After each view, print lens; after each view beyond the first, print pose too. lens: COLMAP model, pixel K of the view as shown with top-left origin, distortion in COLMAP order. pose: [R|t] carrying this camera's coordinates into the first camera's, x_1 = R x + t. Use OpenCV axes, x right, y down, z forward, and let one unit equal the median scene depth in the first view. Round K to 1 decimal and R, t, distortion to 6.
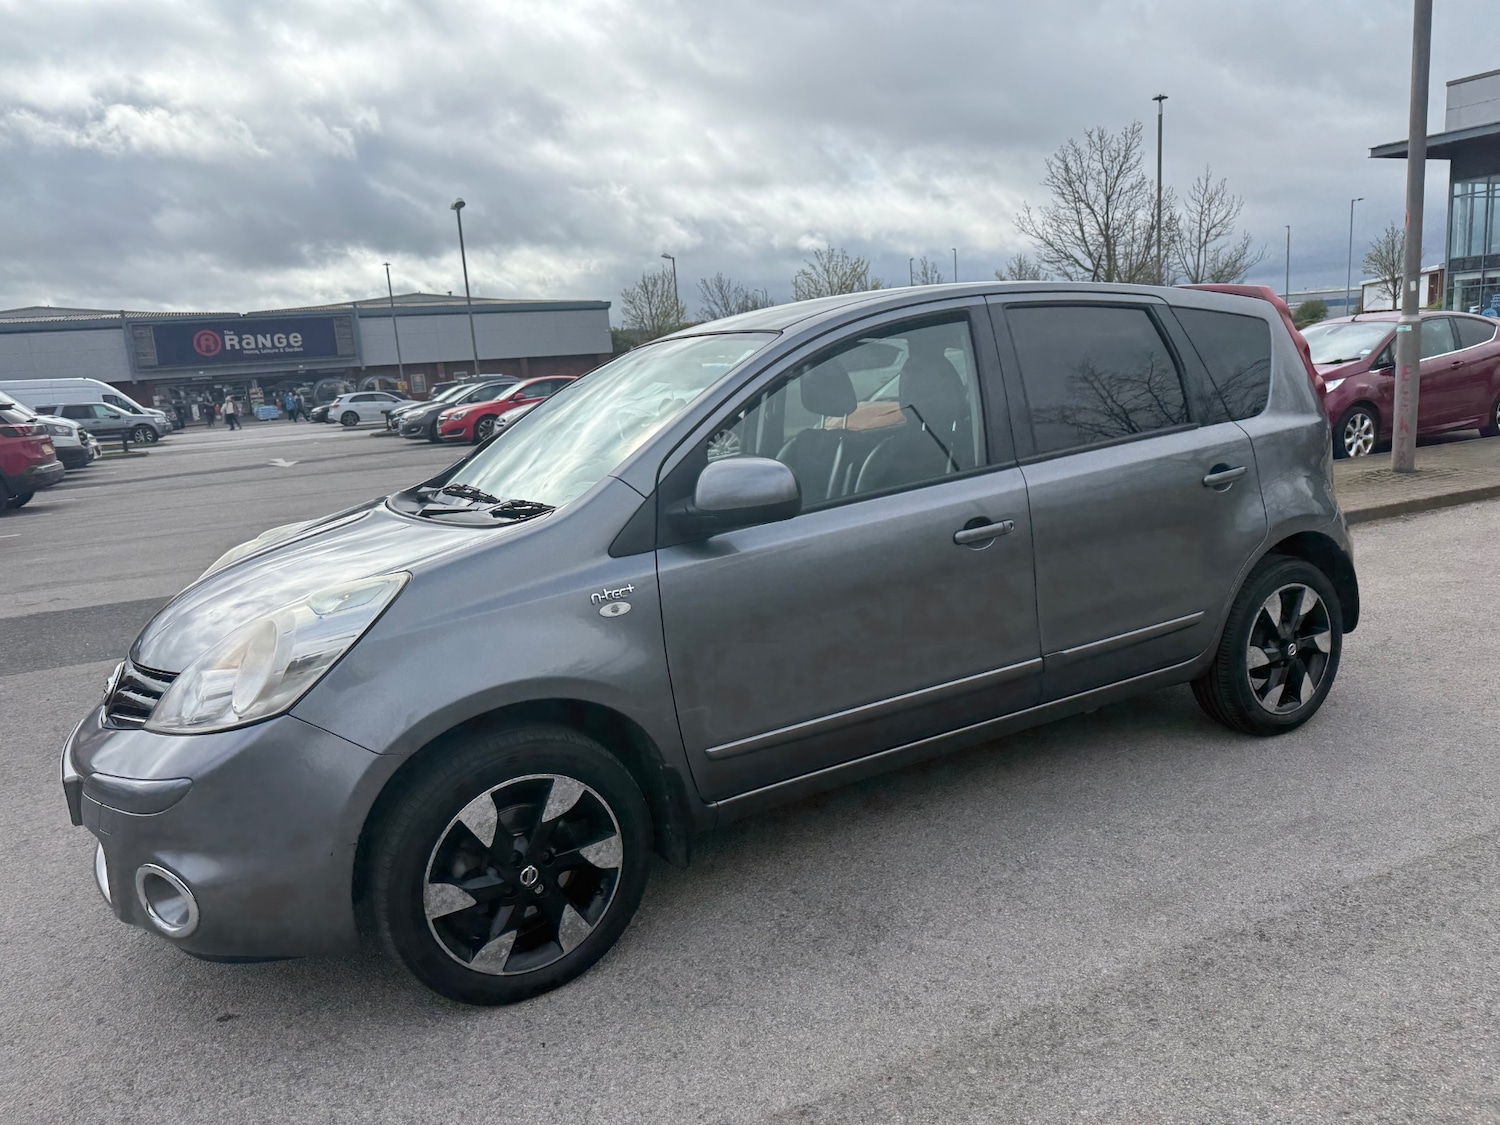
lens RADIAL K [[1061.6, 0, 767.5], [0, 1061.6, 577.1], [0, 0, 1]] dist [0.044486, -0.058593]
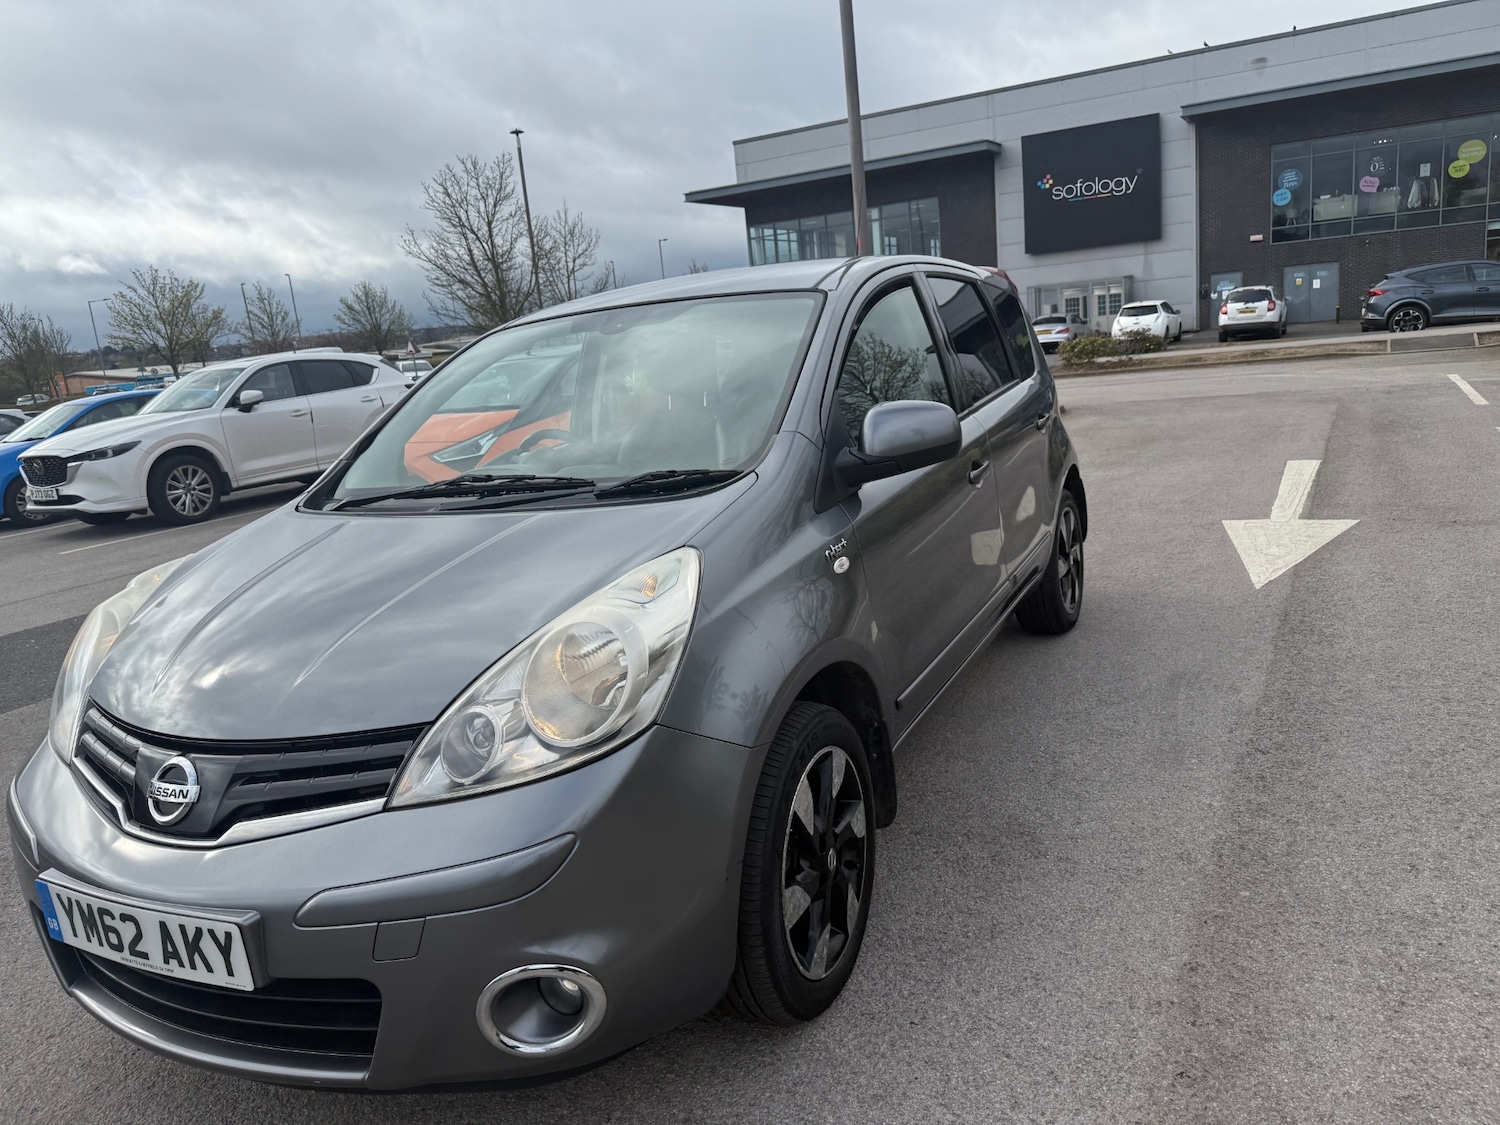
lens RADIAL K [[1061.6, 0, 780.9], [0, 1061.6, 570.2], [0, 0, 1]] dist [0.044486, -0.058593]
pose [[0.822206, -0.136376, 0.552611, -0.563107], [0.154390, 0.987909, 0.014091, 0.010683], [-0.547851, 0.073732, 0.833320, 0.186426]]
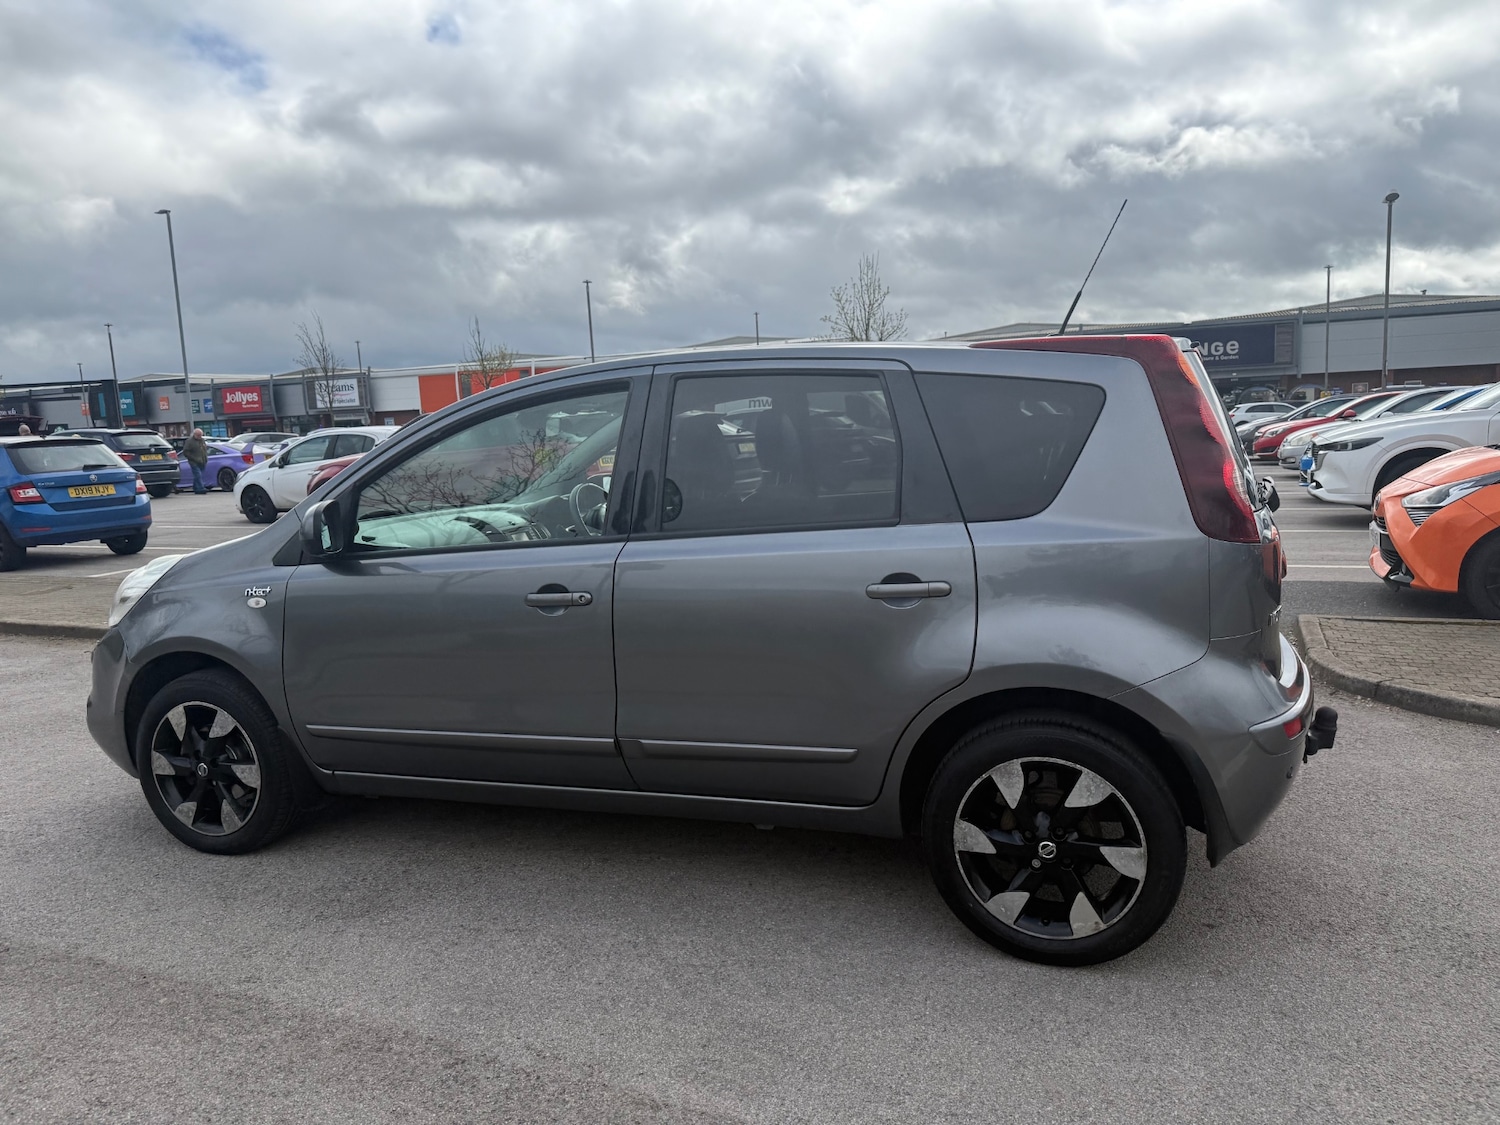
lens RADIAL K [[1061.6, 0, 760.1], [0, 1061.6, 569.8], [0, 0, 1]] dist [0.044486, -0.058593]
pose [[0.644050, 0.144786, -0.751157, 1.037334], [-0.152567, 0.986510, 0.059338, -0.152992], [0.749615, 0.076385, 0.657452, 0.447877]]
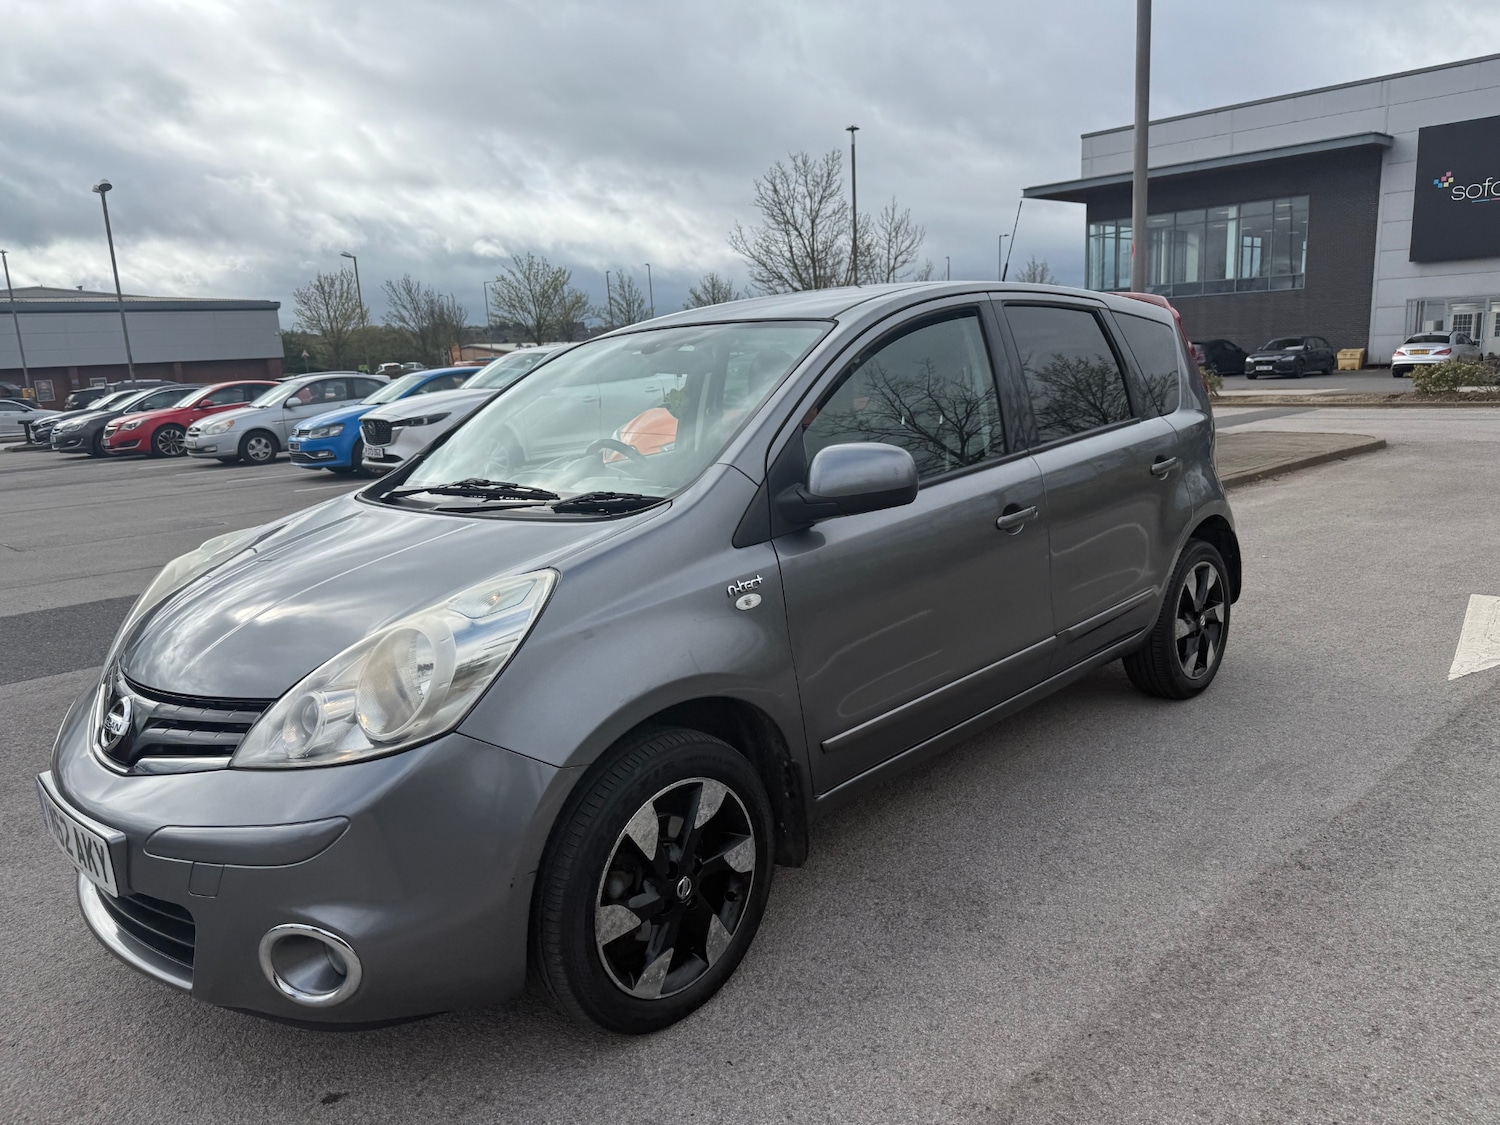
lens RADIAL K [[1061.6, 0, 769.7], [0, 1061.6, 596.7], [0, 0, 1]] dist [0.044486, -0.058593]
pose [[0.958243, -0.043118, 0.282687, -0.311438], [0.041724, 0.999069, 0.010954, 0.013082], [-0.282896, 0.001298, 0.959150, 0.061936]]
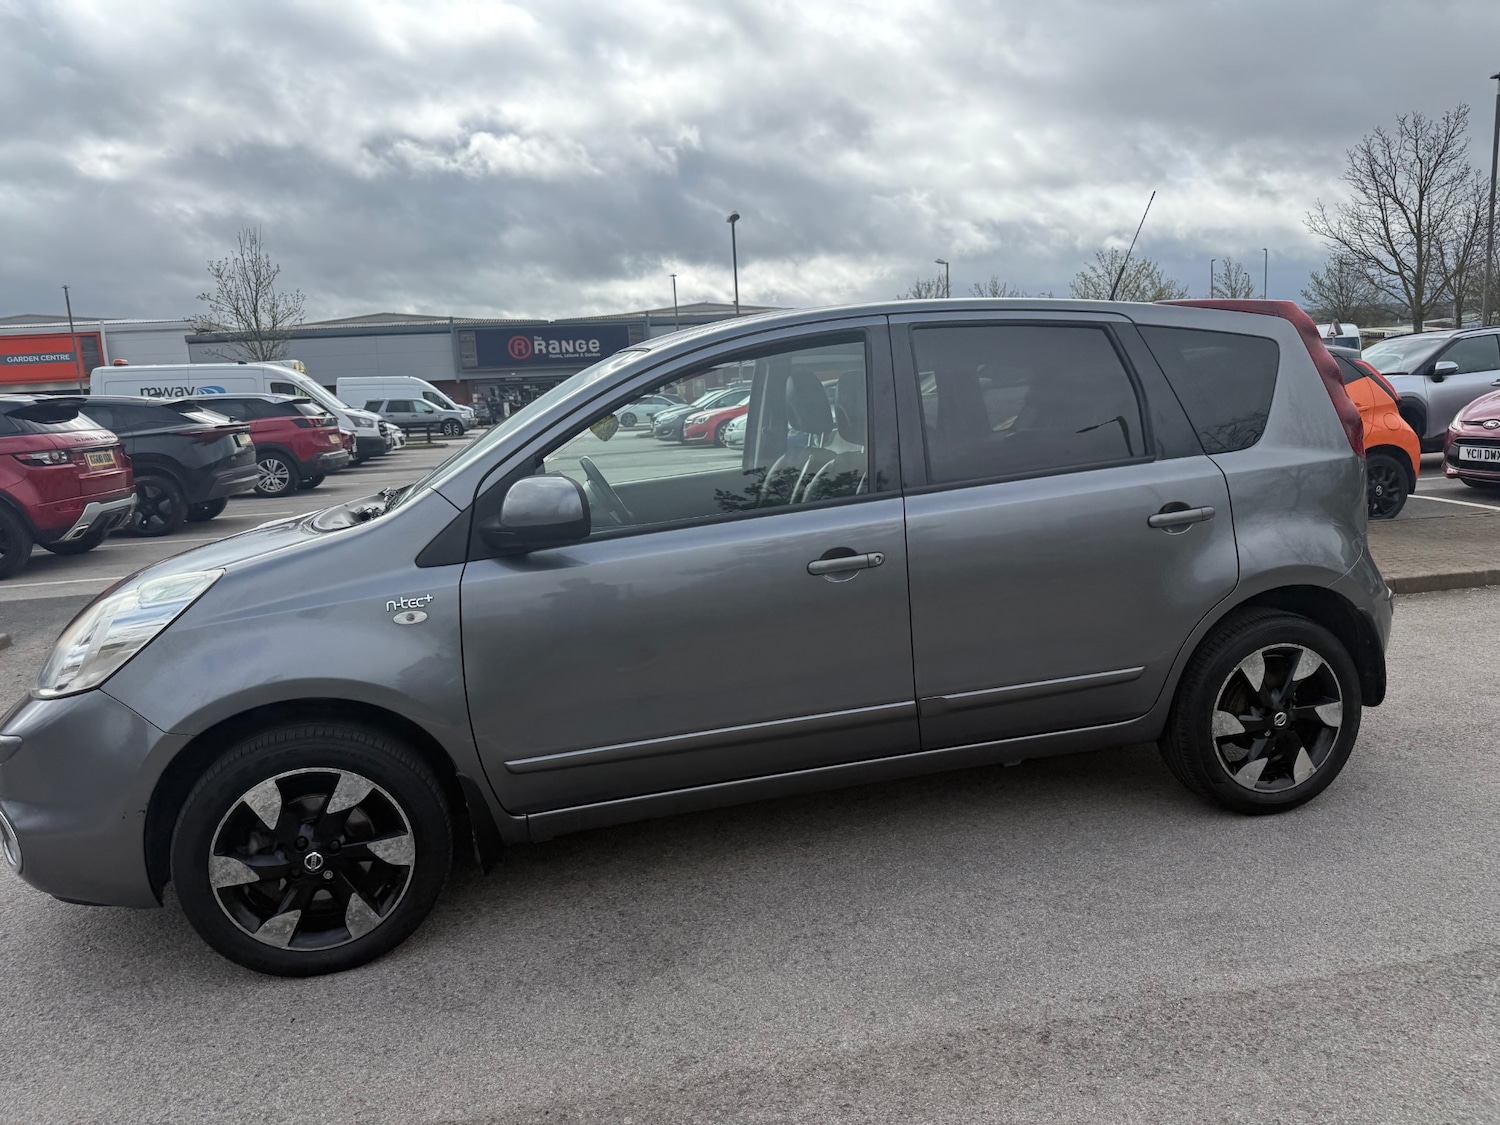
lens RADIAL K [[1061.6, 0, 762.7], [0, 1061.6, 574.4], [0, 0, 1]] dist [0.044486, -0.058593]
pose [[0.964045, 0.063208, -0.258112, 0.358678], [-0.065156, 0.997875, 0.001008, -0.027686], [0.257627, 0.015846, 0.966115, 0.060530]]
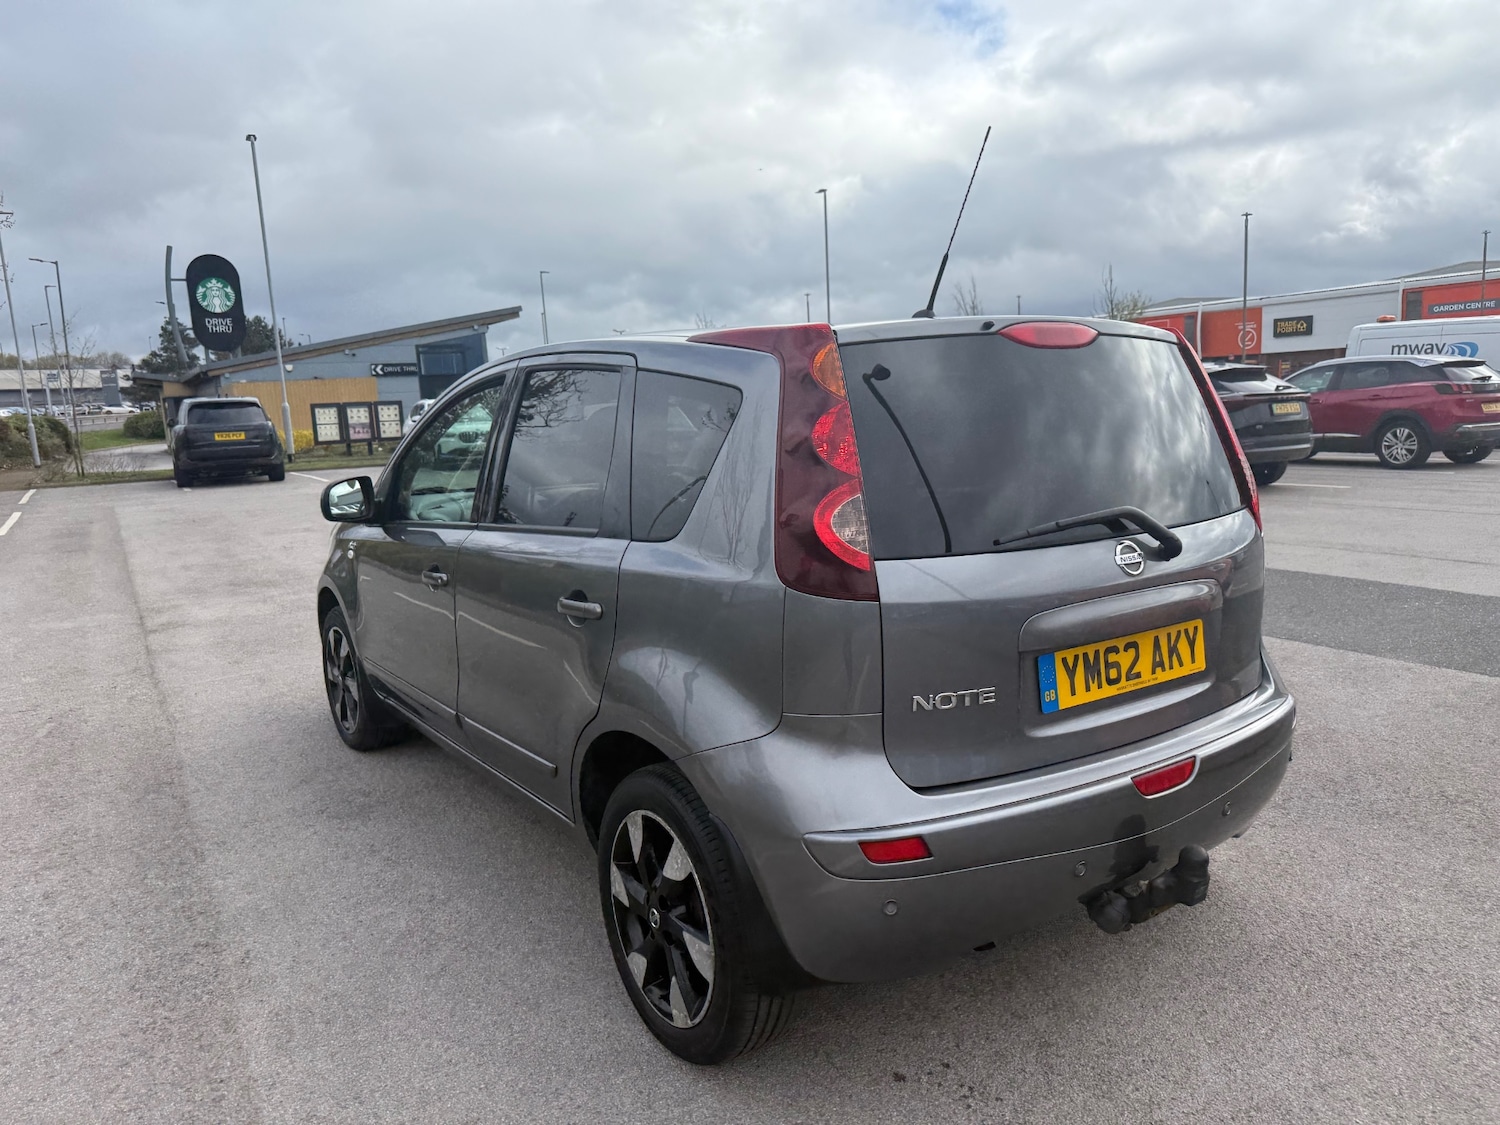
lens RADIAL K [[1061.6, 0, 746.3], [0, 1061.6, 588.5], [0, 0, 1]] dist [0.044486, -0.058593]
pose [[0.074364, 0.233959, -0.969398, 1.253129], [-0.159938, 0.962304, 0.219978, -0.314628], [0.984322, 0.138686, 0.108979, 1.138397]]
